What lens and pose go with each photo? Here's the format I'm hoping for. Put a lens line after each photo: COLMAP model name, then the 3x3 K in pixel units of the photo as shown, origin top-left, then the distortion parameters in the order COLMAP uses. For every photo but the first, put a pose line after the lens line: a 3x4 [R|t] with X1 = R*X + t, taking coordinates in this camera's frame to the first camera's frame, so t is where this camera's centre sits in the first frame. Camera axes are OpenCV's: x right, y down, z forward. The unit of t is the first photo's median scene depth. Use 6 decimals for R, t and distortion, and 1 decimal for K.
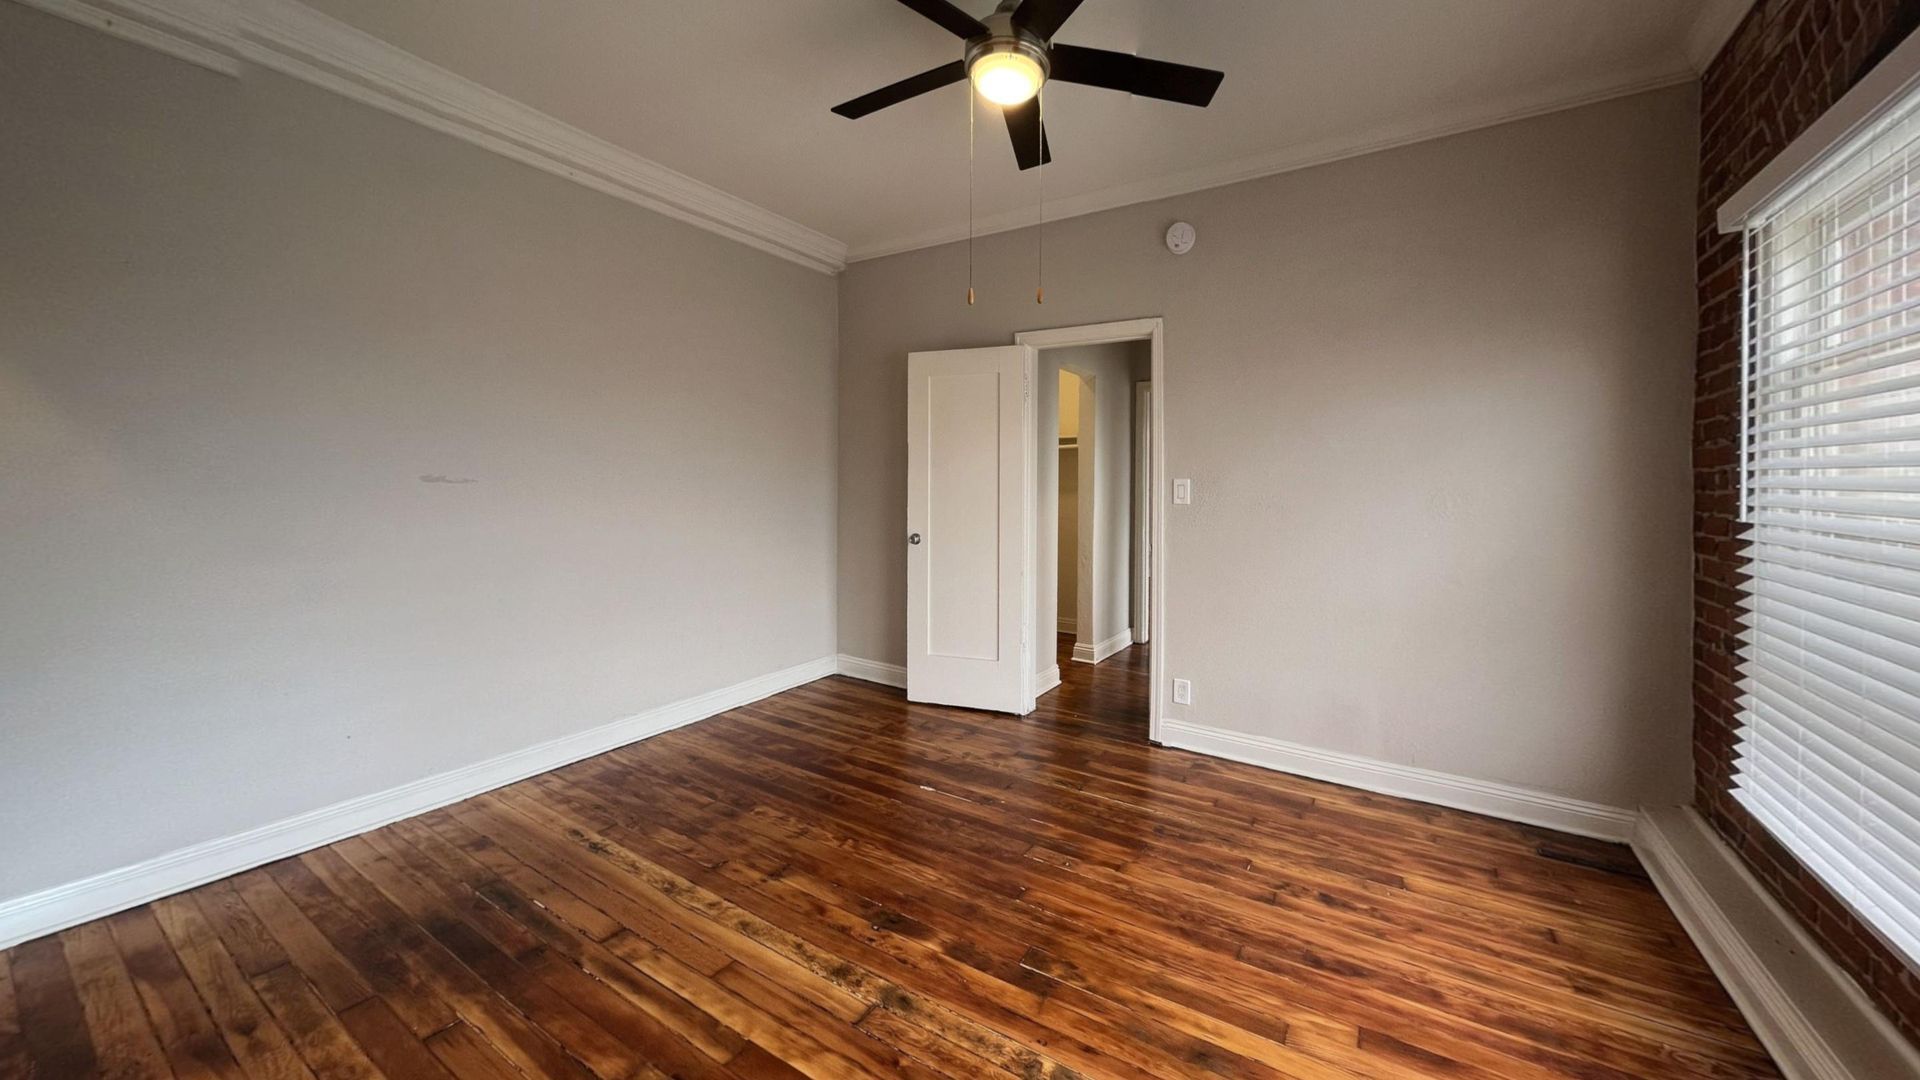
lens RADIAL K [[700.2, 0, 960.0], [0, 700.2, 540.0], [0, 0, 1]] dist [0.000164, 0.000005]
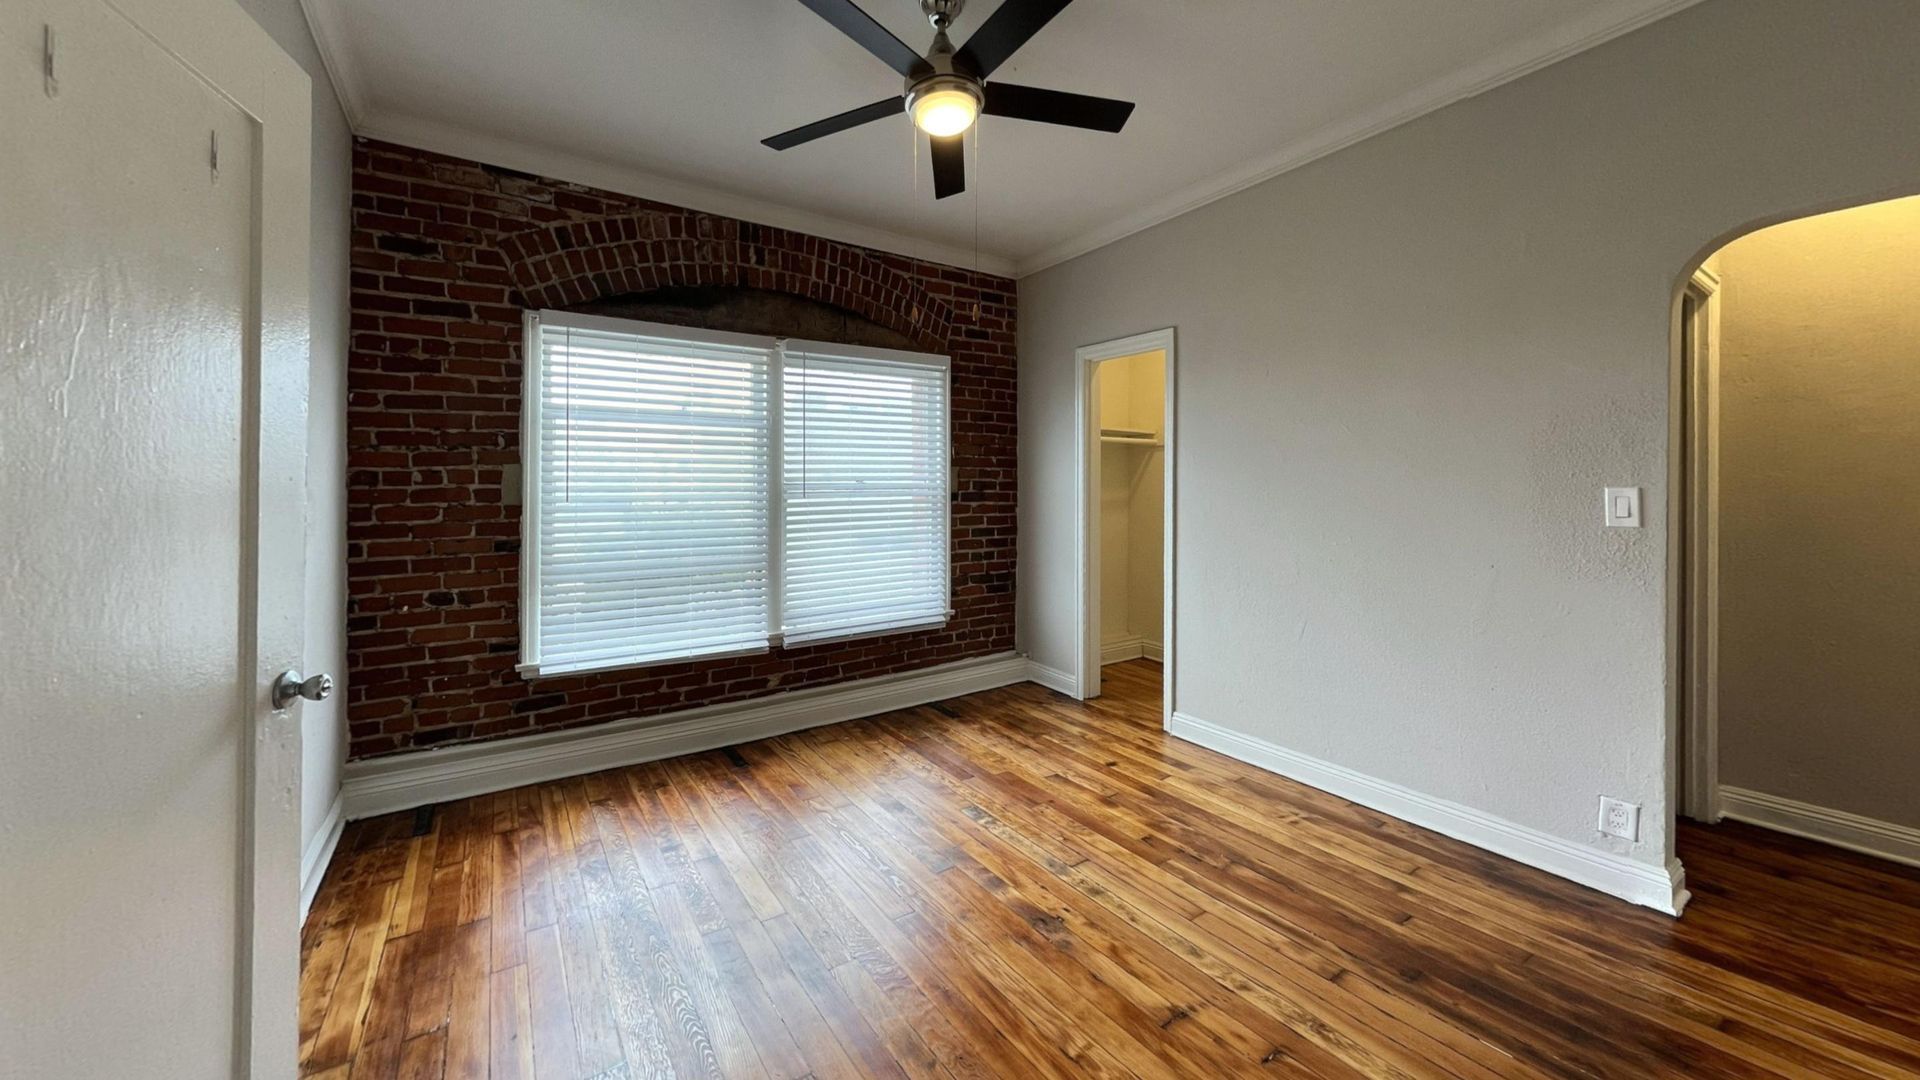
lens RADIAL K [[700.2, 0, 960.0], [0, 700.2, 540.0], [0, 0, 1]] dist [0.000164, 0.000005]
pose [[-0.927211, -0.028057, 0.373487, -0.369746], [0.012352, 0.994357, 0.105363, -0.117325], [-0.374336, 0.102307, -0.921632, 2.039236]]
